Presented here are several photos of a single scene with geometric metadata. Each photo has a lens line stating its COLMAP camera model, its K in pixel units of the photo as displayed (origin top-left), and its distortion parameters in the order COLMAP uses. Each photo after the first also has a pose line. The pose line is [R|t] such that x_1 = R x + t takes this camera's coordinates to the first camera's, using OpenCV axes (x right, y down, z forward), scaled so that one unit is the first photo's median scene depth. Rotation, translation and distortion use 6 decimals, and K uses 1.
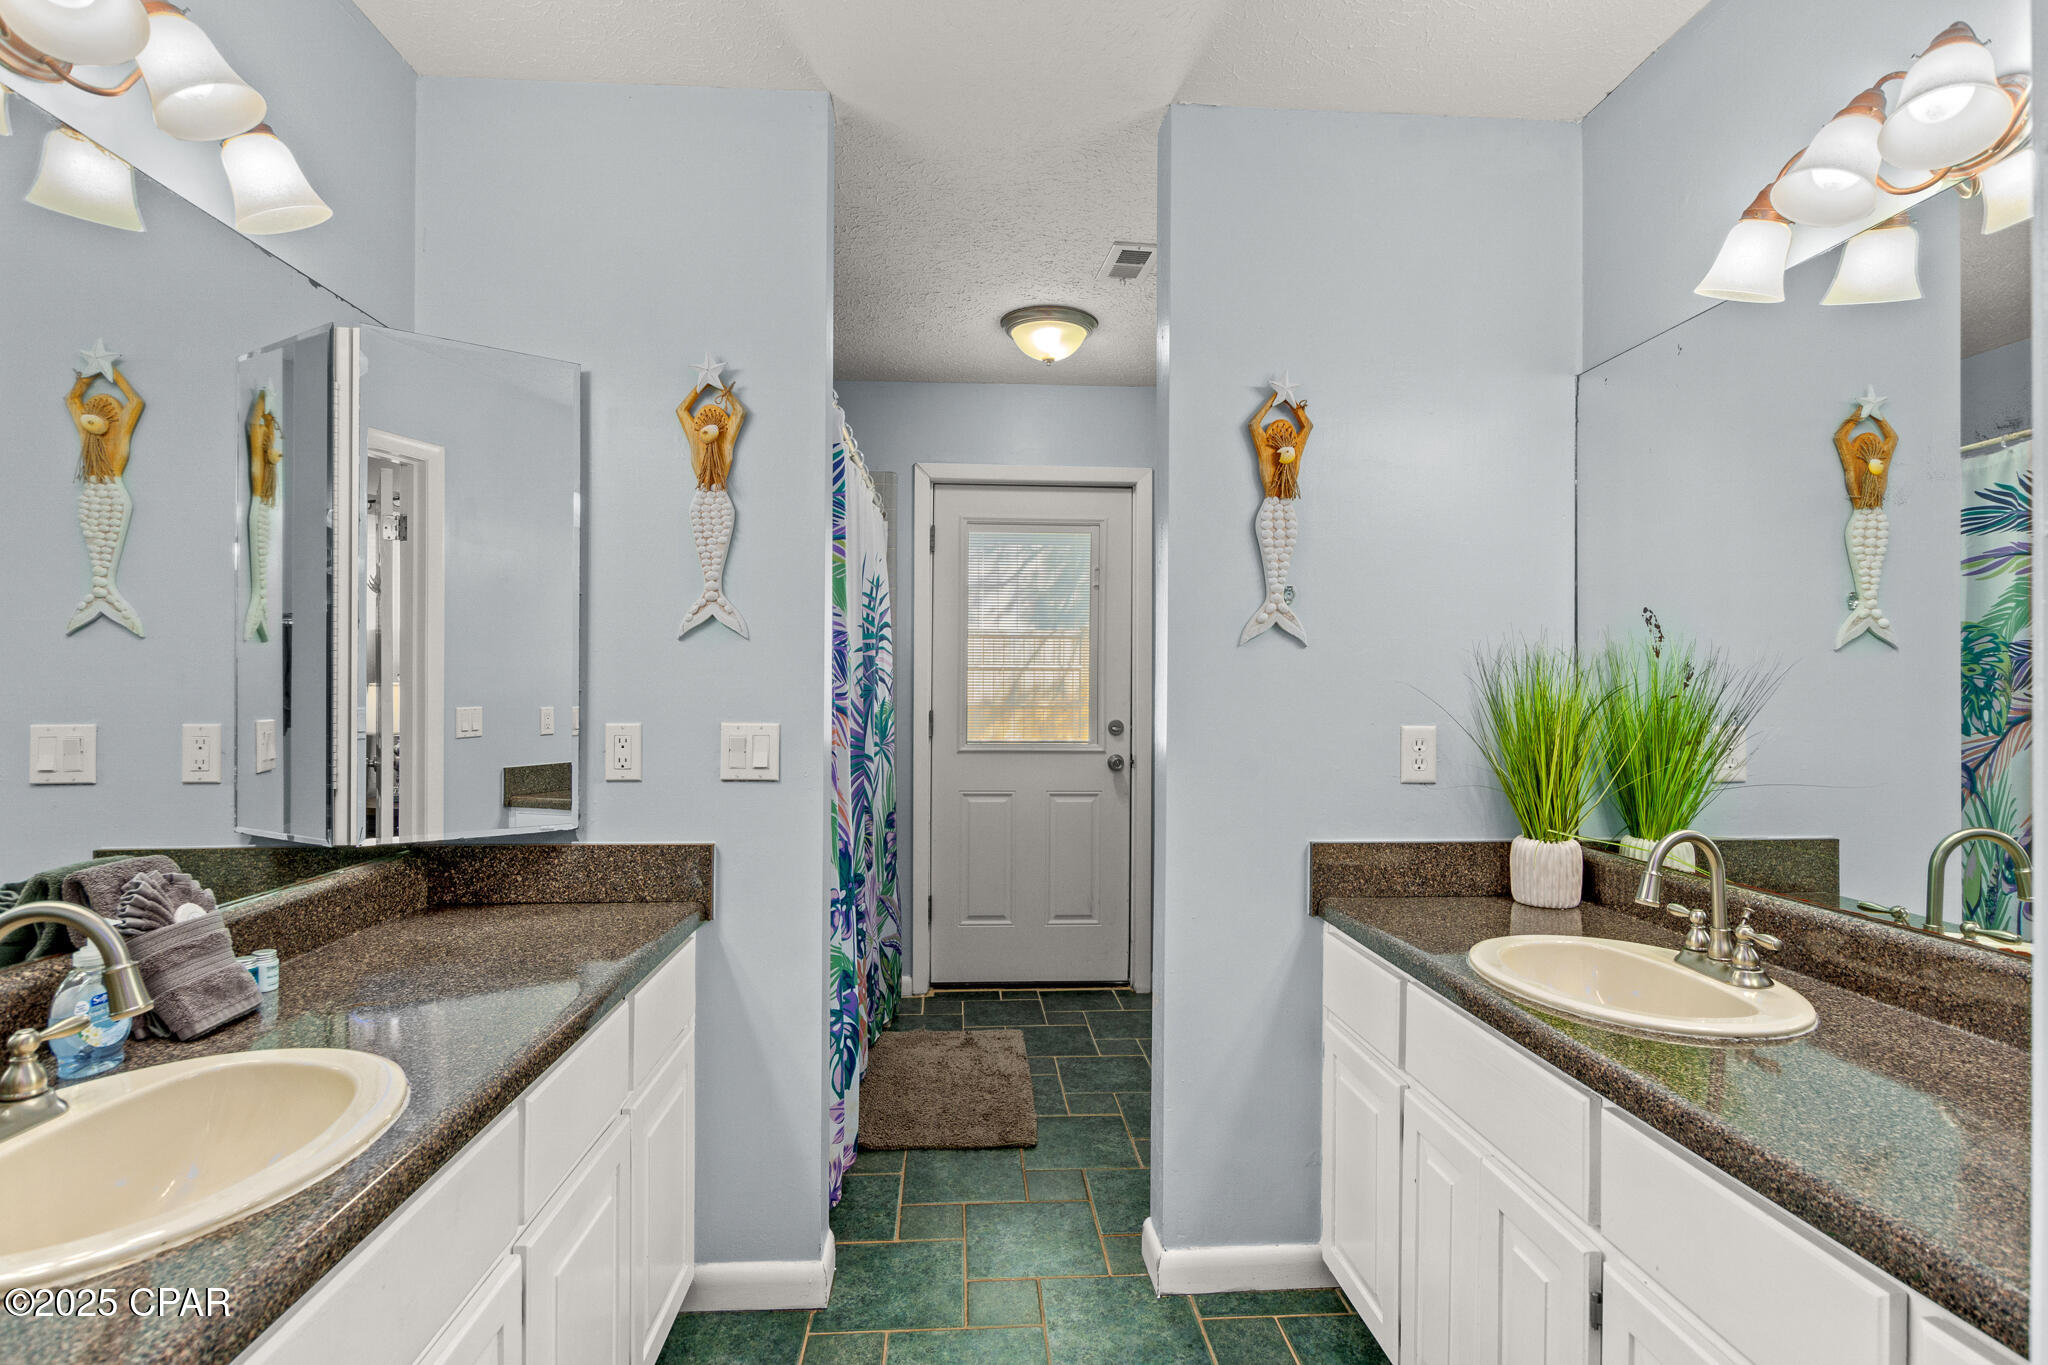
lens RADIAL K [[1019.8, 0, 1025.5], [0, 1019.8, 678.9], [0, 0, 1]] dist [0.001397, 0.000071]
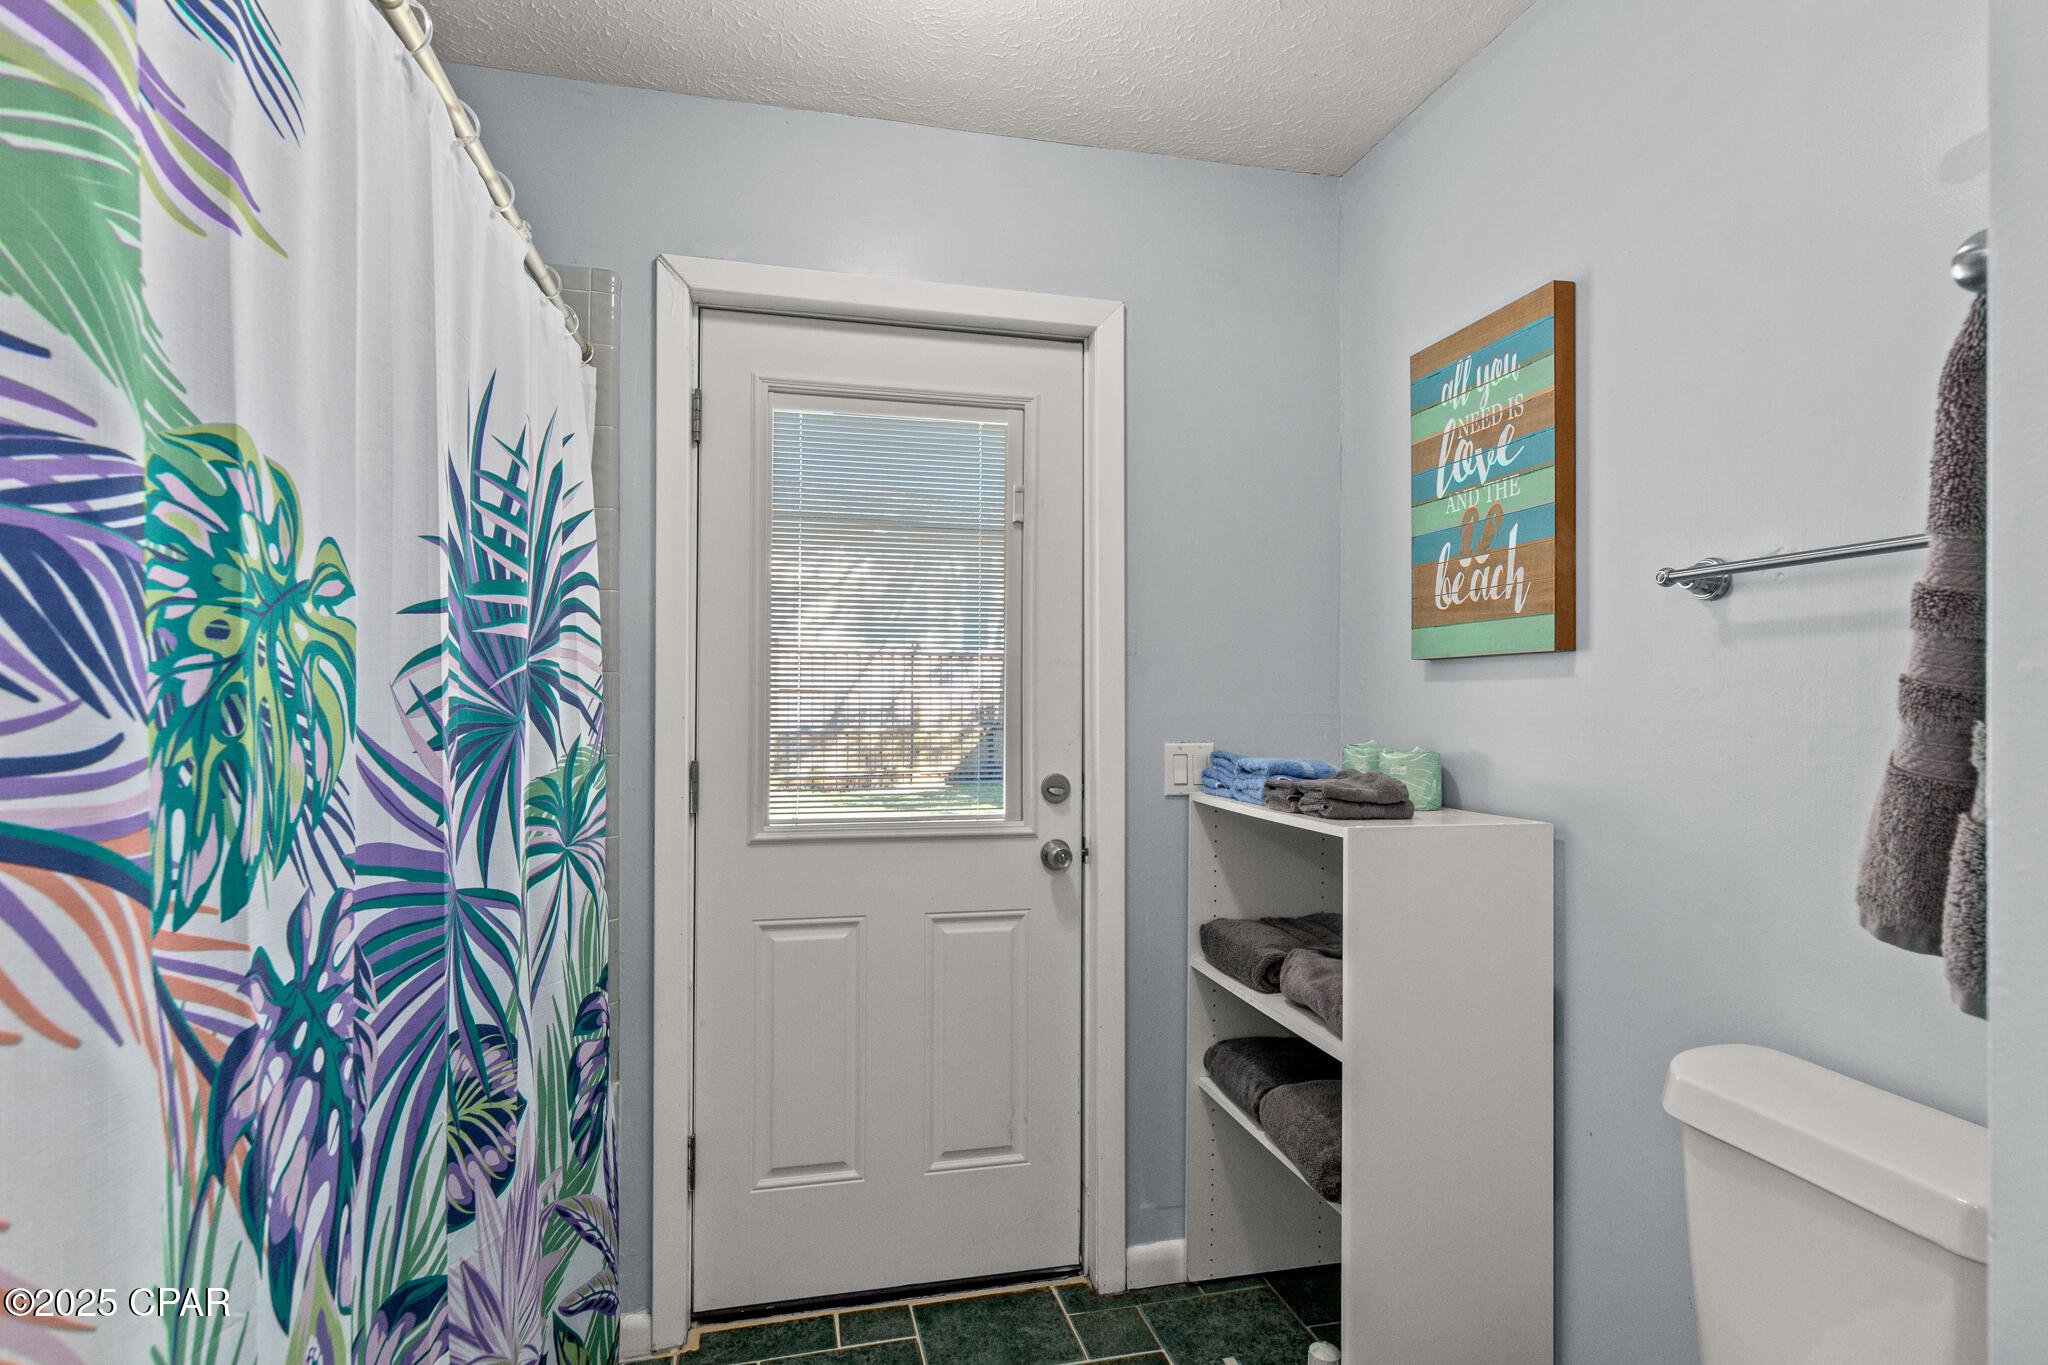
lens RADIAL K [[1019.8, 0, 1018.4], [0, 1019.8, 696.9], [0, 0, 1]] dist [0.001397, 0.000071]
pose [[0.985849, -0.001753, 0.167627, -0.020089], [0.002514, 0.999987, -0.004330, 0.002221], [-0.167618, 0.004690, 0.985841, 0.484547]]
